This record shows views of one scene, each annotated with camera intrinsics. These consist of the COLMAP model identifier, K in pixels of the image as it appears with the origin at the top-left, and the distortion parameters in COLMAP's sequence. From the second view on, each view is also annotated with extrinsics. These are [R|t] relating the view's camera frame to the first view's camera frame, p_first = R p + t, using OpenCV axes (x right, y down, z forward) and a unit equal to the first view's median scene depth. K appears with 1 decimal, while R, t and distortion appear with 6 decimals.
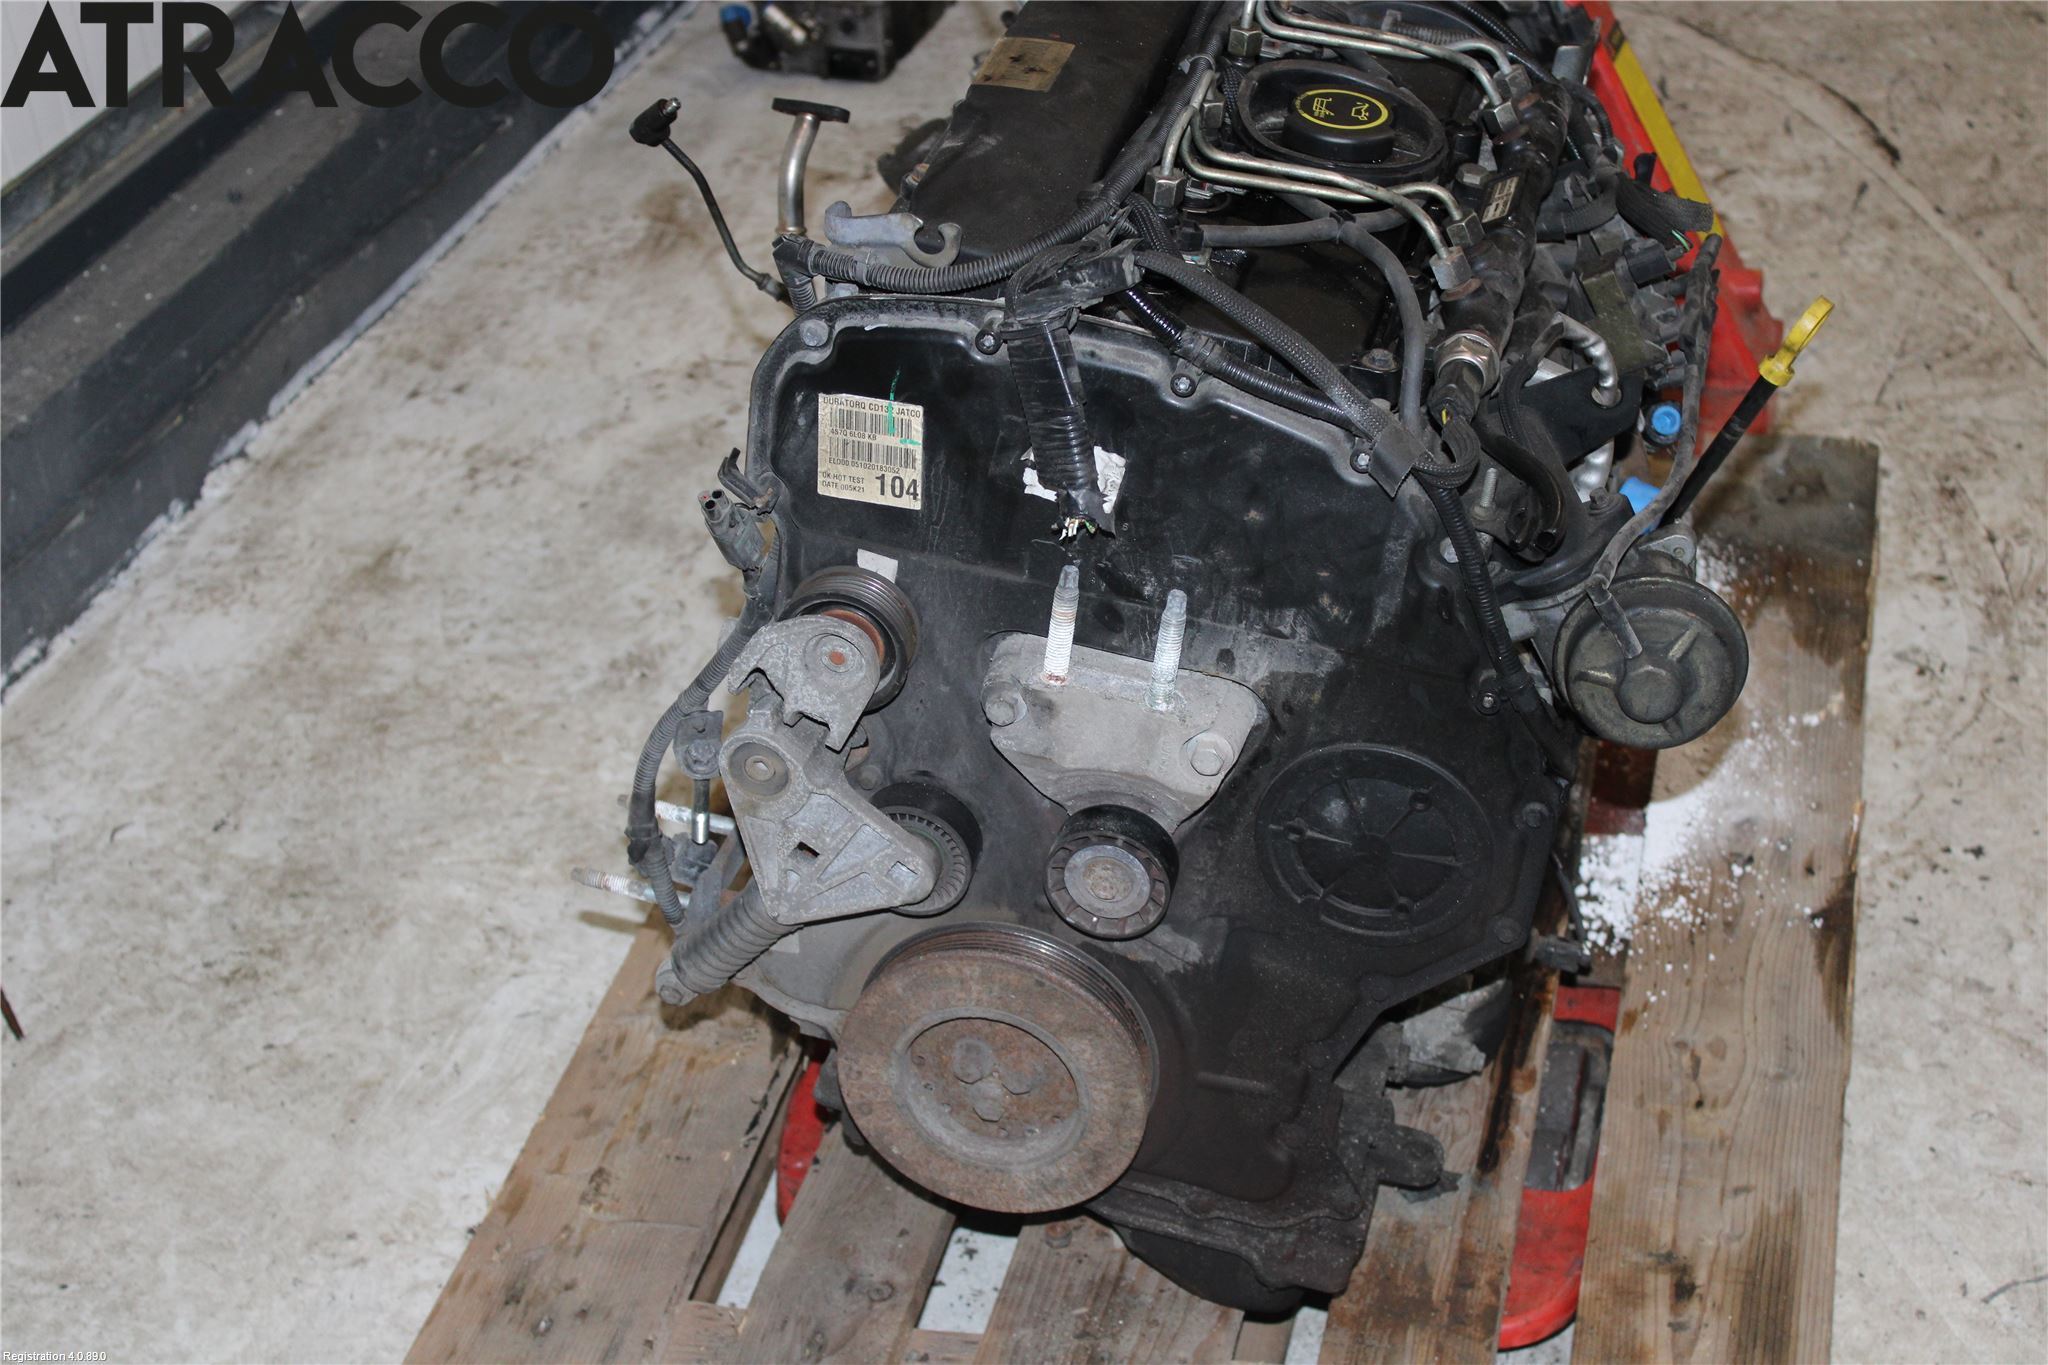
lens RADIAL K [[3280.6, 0, 1018.4], [0, 3280.6, 673.3], [0, 0, 1]] dist [0.010657, 0.000000]
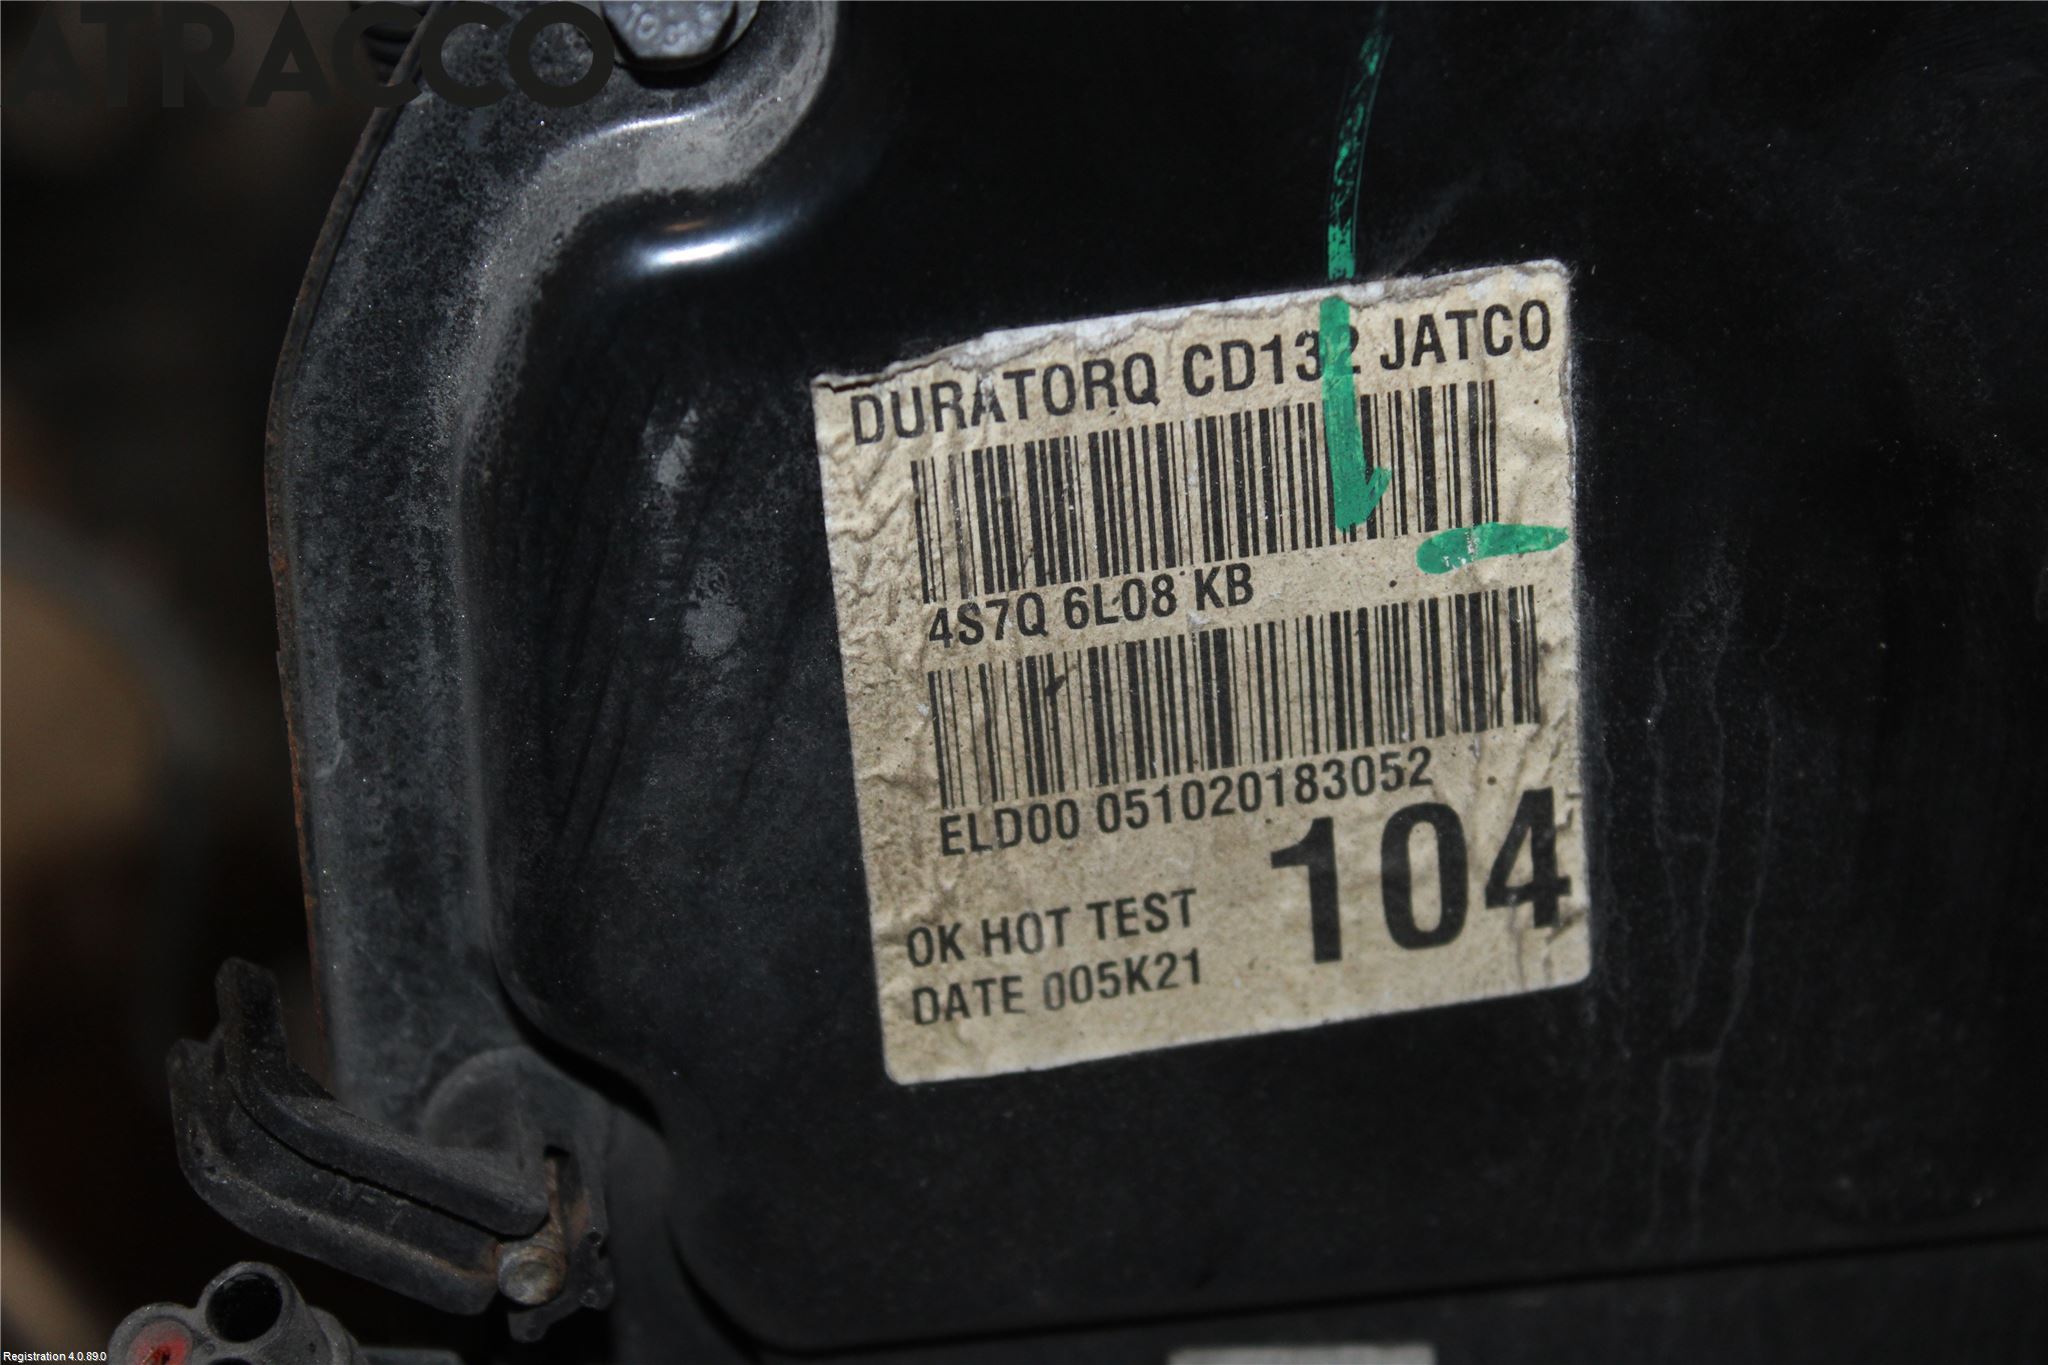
lens RADIAL K [[4795.1, 0, 1024.3], [0, 4795.1, 682.7], [0, 0, 1]] dist [-0.067128, 0.000000]
pose [[0.917745, -0.278108, 0.283549, -0.108741], [0.305723, 0.950391, -0.057361, -0.056384], [-0.253530, 0.139330, 0.957241, 0.771192]]
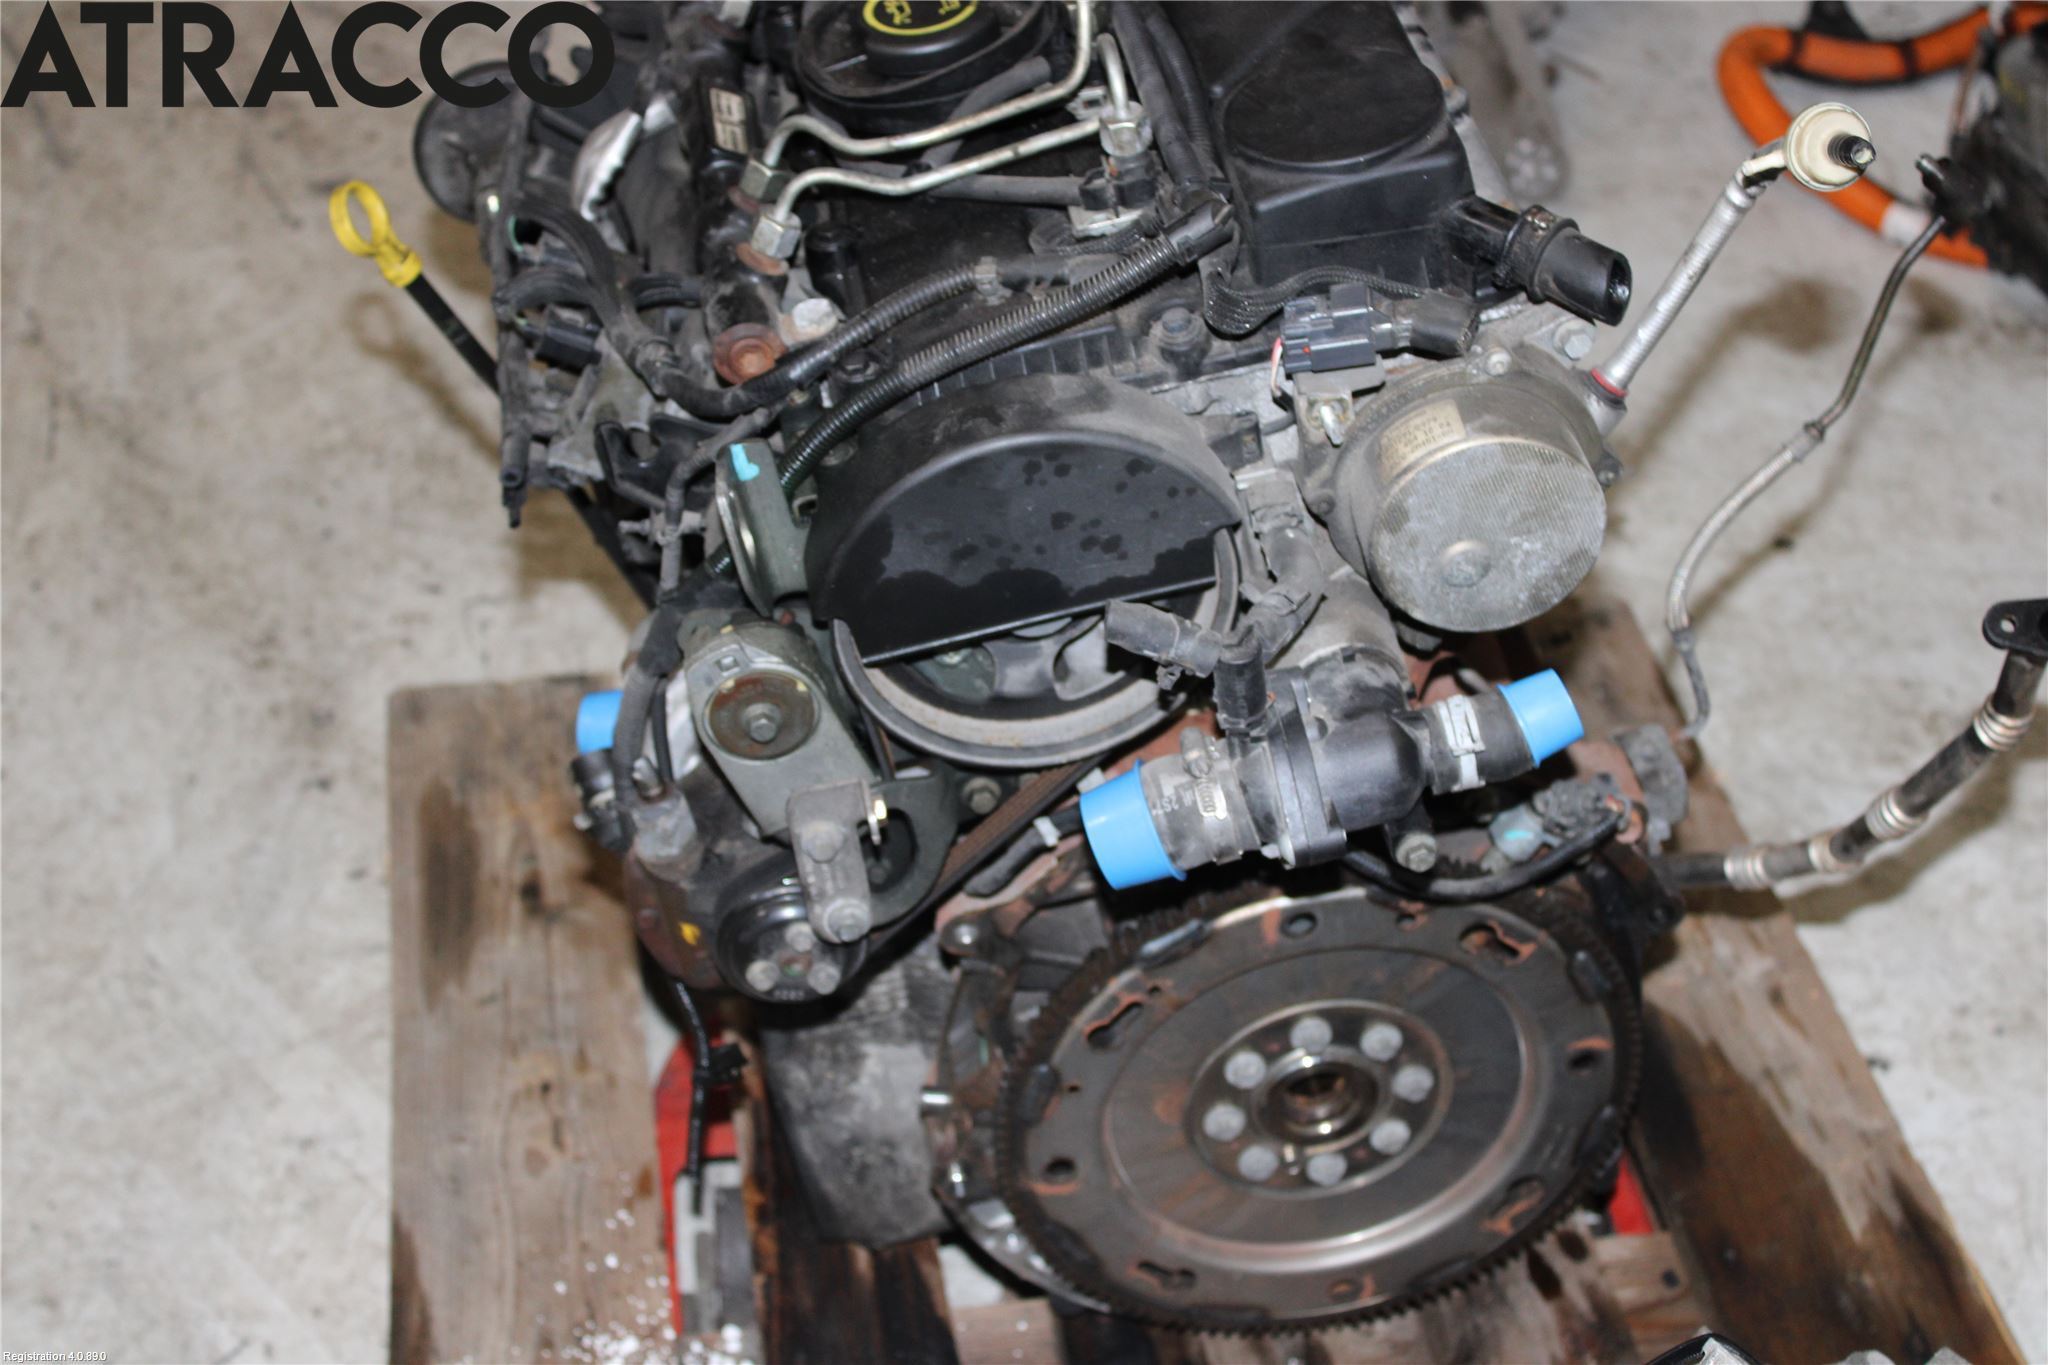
lens RADIAL K [[3280.6, 0, 1017.3], [0, 3280.6, 682.9], [0, 0, 1]] dist [0.010657, 0.000000]
pose [[-0.921297, 0.289596, -0.259510, 0.346300], [-0.149937, 0.351203, 0.924216, -0.893239], [0.358790, 0.890388, -0.280141, 1.436748]]
